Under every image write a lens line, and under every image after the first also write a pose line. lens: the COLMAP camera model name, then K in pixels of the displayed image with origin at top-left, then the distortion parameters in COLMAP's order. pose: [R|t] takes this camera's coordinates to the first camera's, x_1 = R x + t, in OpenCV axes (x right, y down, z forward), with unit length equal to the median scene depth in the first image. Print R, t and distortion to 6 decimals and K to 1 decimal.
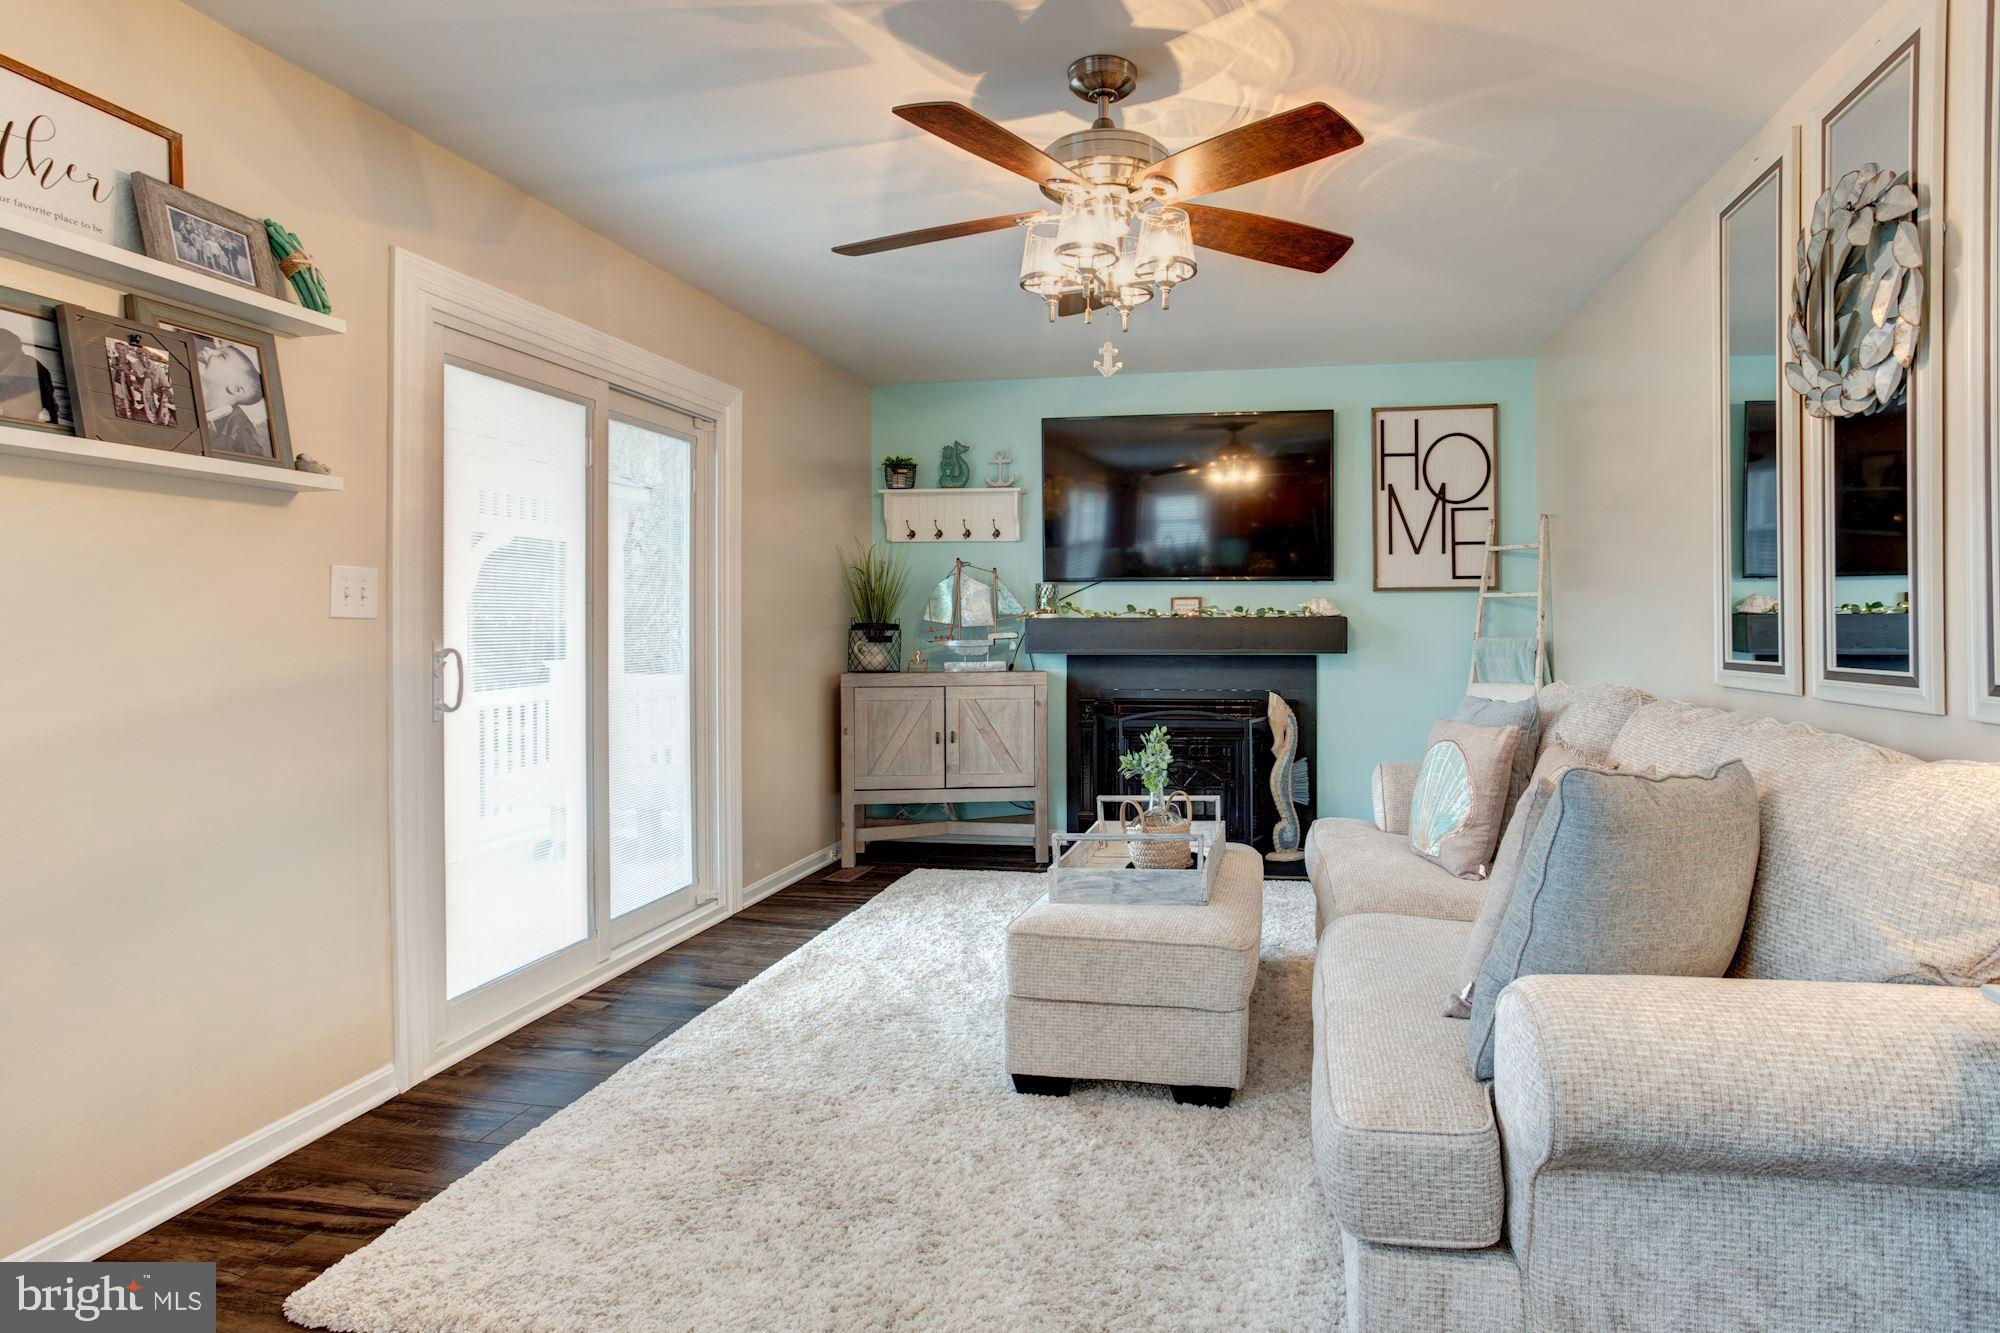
lens RADIAL K [[970.5, 0, 1122.6], [0, 970.5, 621.1], [0, 0, 1]] dist [-0.039501, 0.020287]
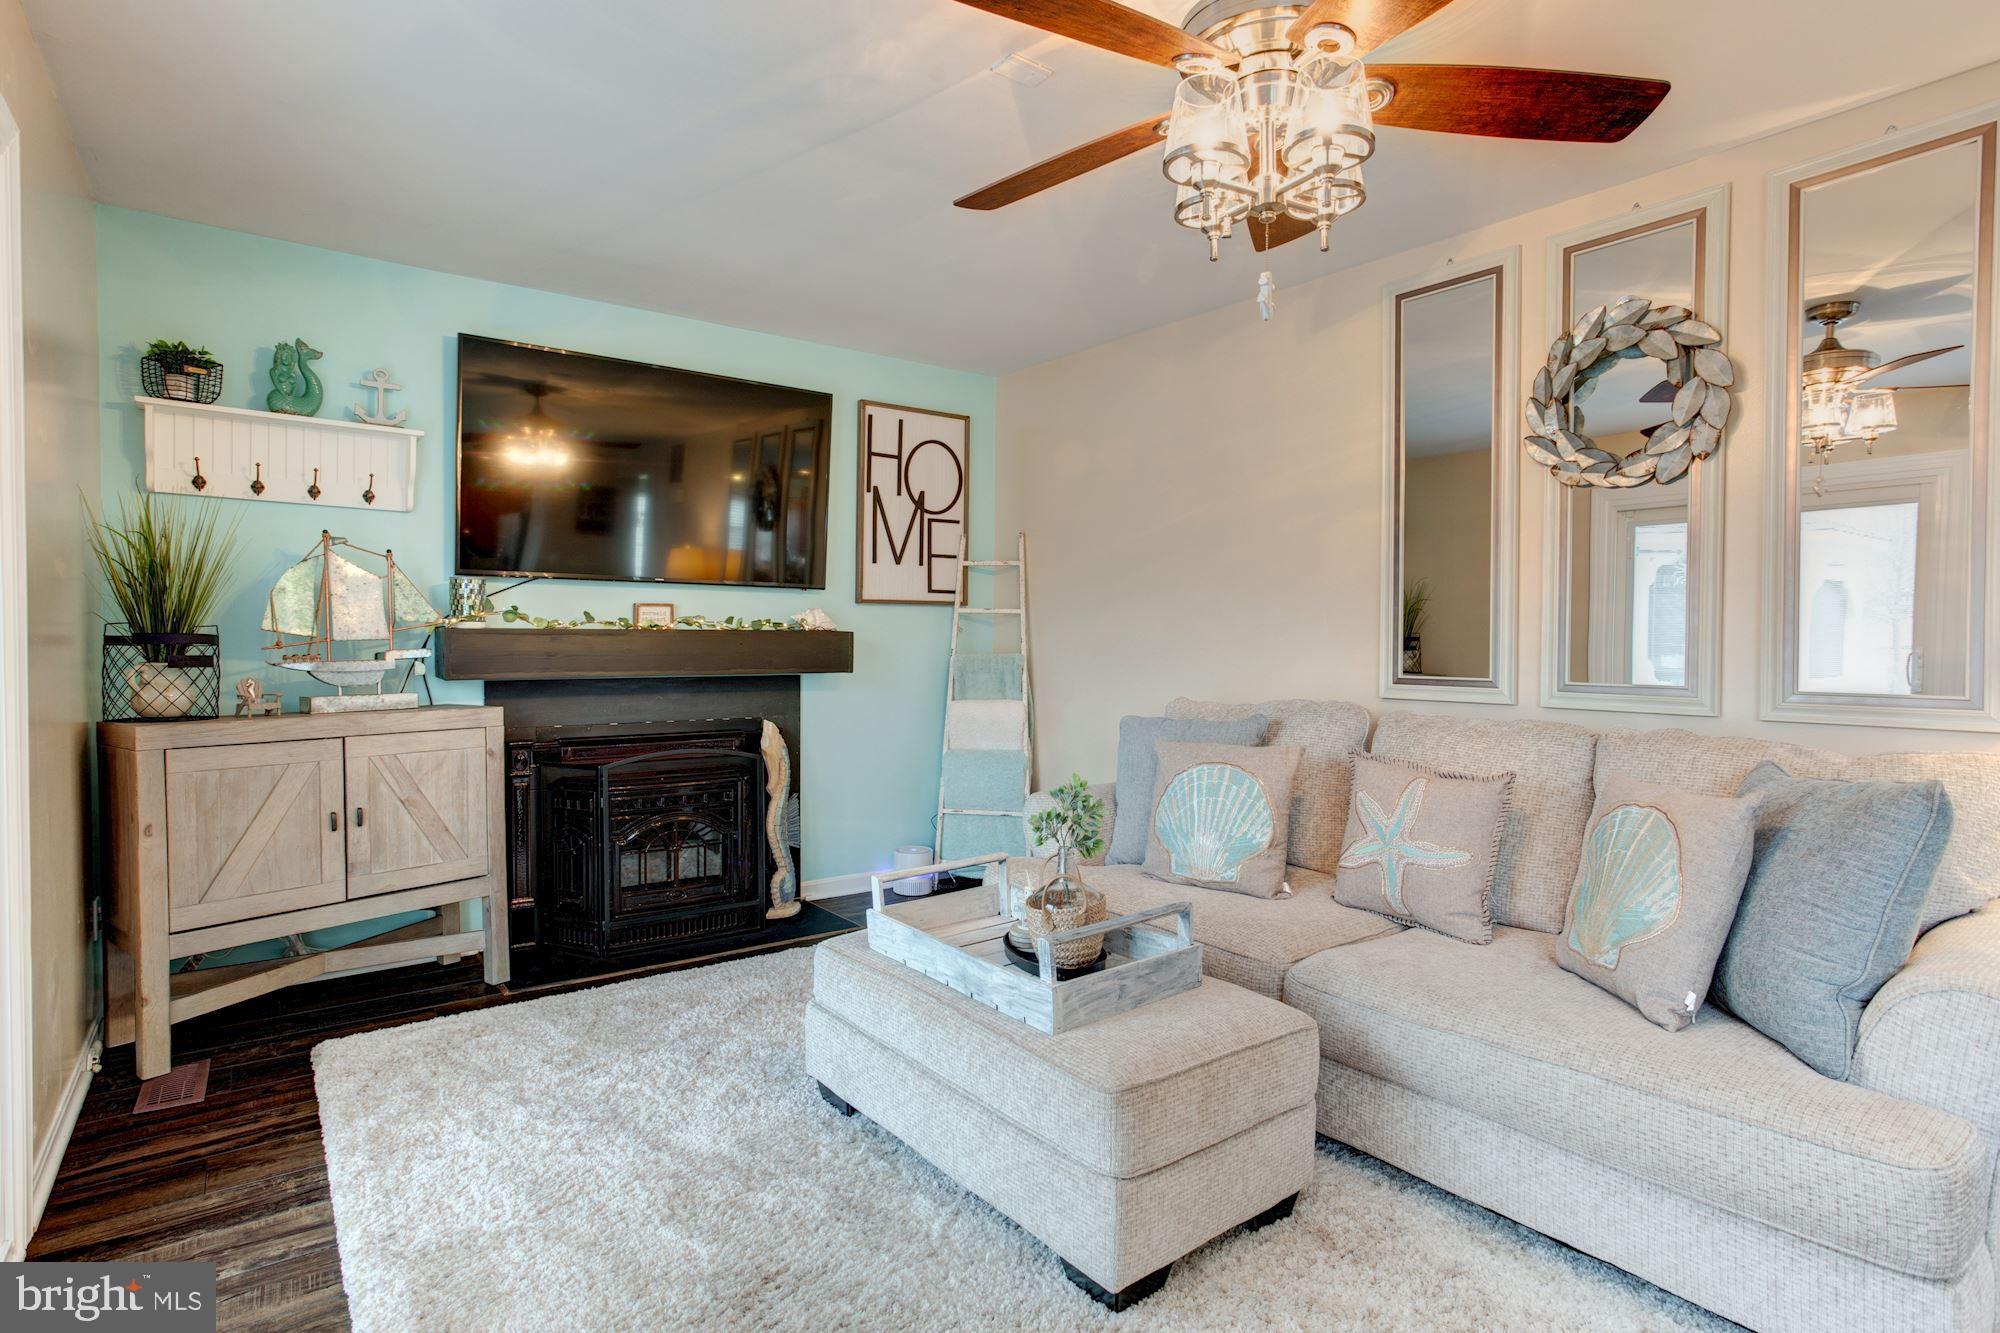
lens RADIAL K [[997.8, 0, 944.1], [0, 997.8, 657.5], [0, 0, 1]] dist [0.000397, 0.000257]
pose [[0.728607, -0.008092, 0.684884, -0.331278], [-0.010916, 0.999666, 0.023424, -0.002554], [-0.684845, -0.024543, 0.728275, 0.269148]]
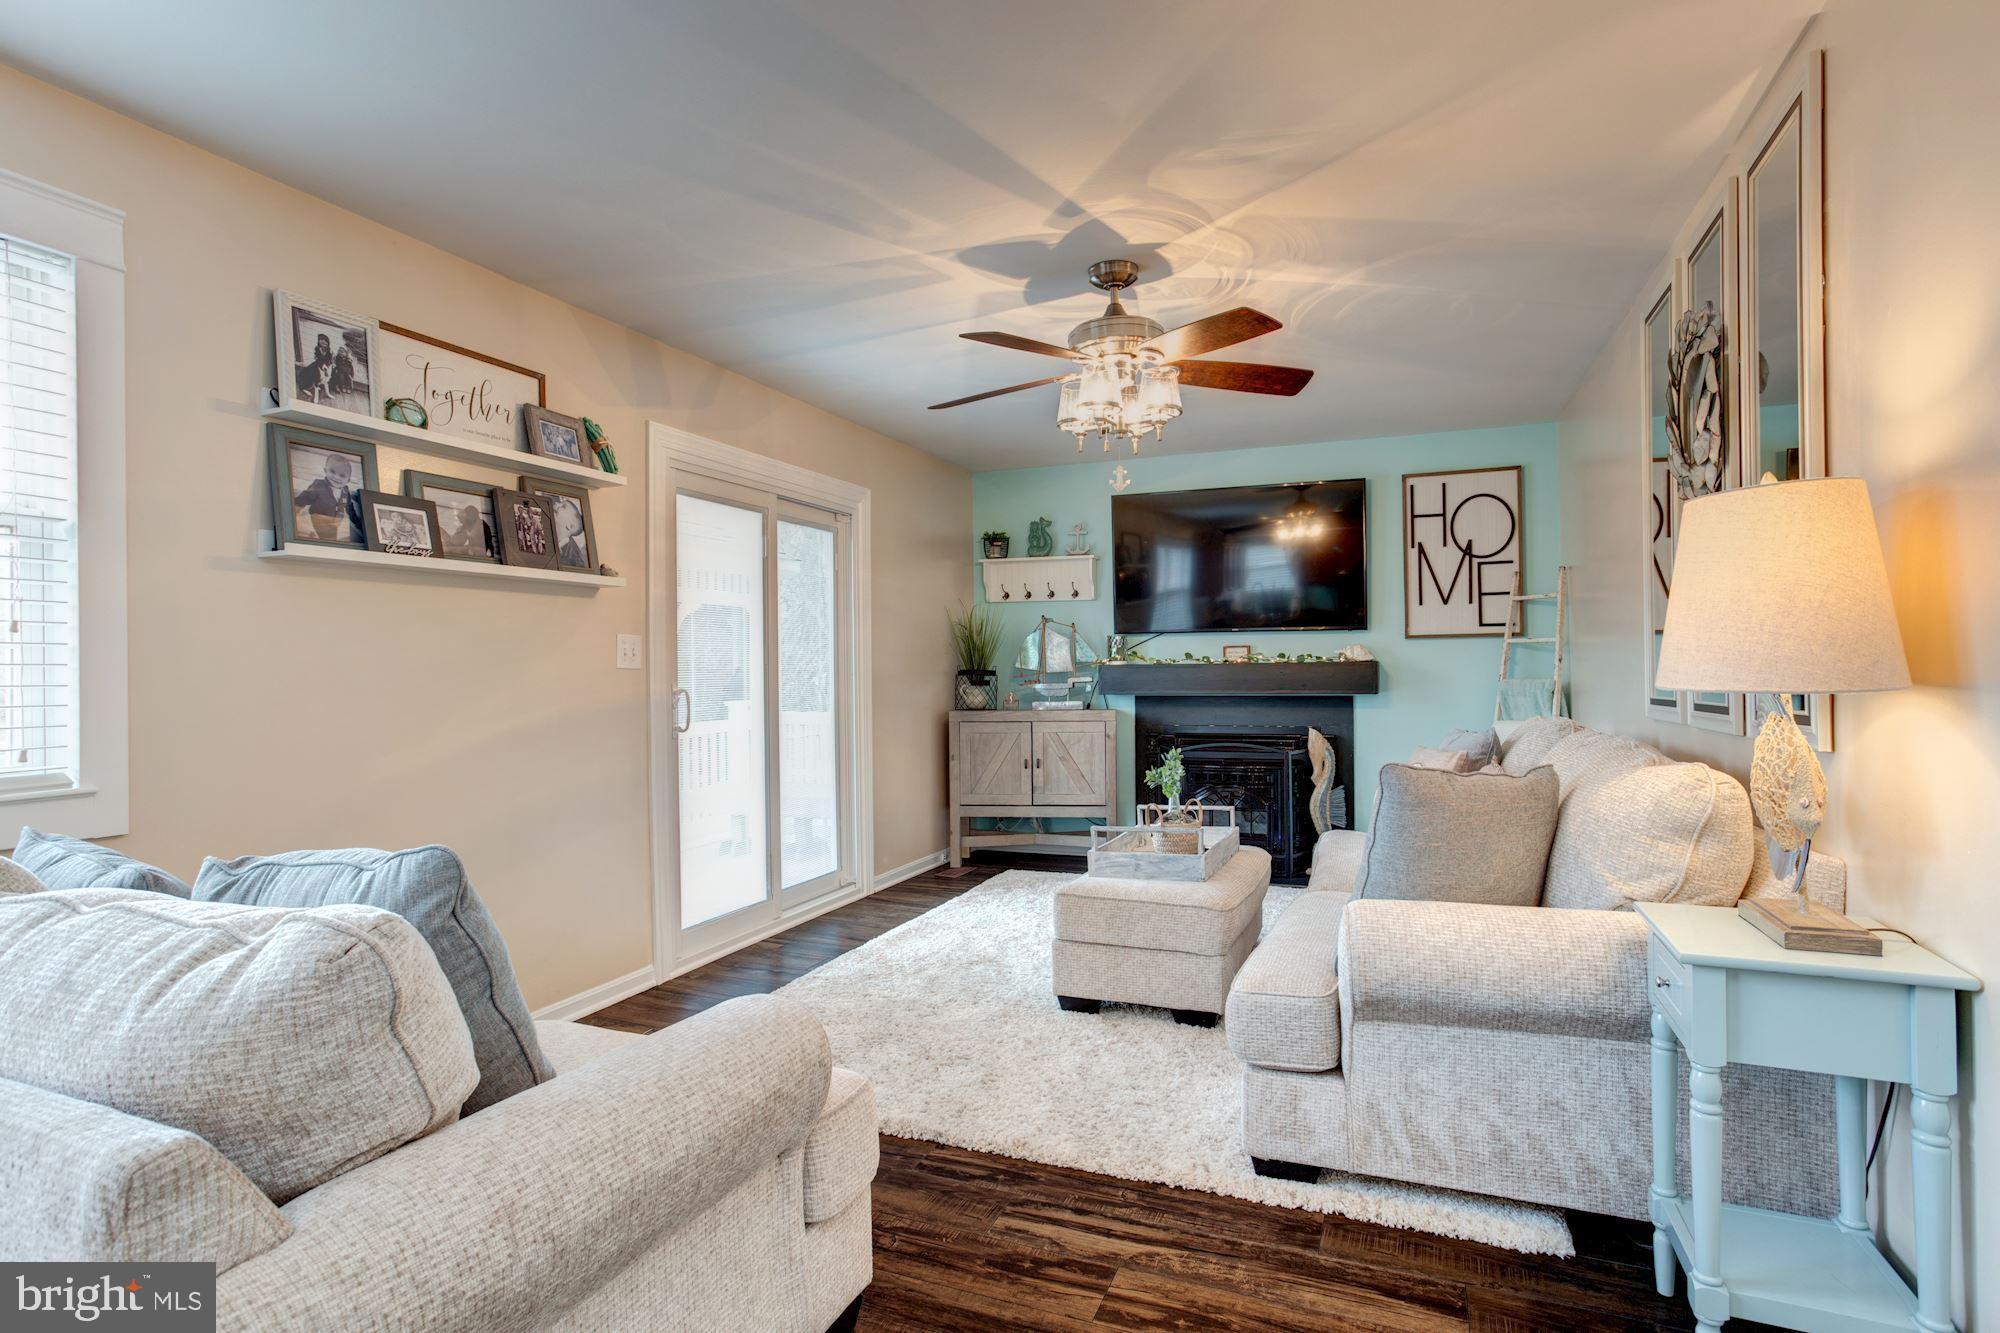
lens RADIAL K [[968.7, 0, 1033.9], [0, 968.7, 671.5], [0, 0, 1]] dist [-0.053346, 0.035085]
pose [[0.977421, -0.006478, -0.211202, 0.075627], [0.007568, 0.999962, 0.004350, -0.000544], [0.211166, -0.005850, 0.977433, -0.183617]]
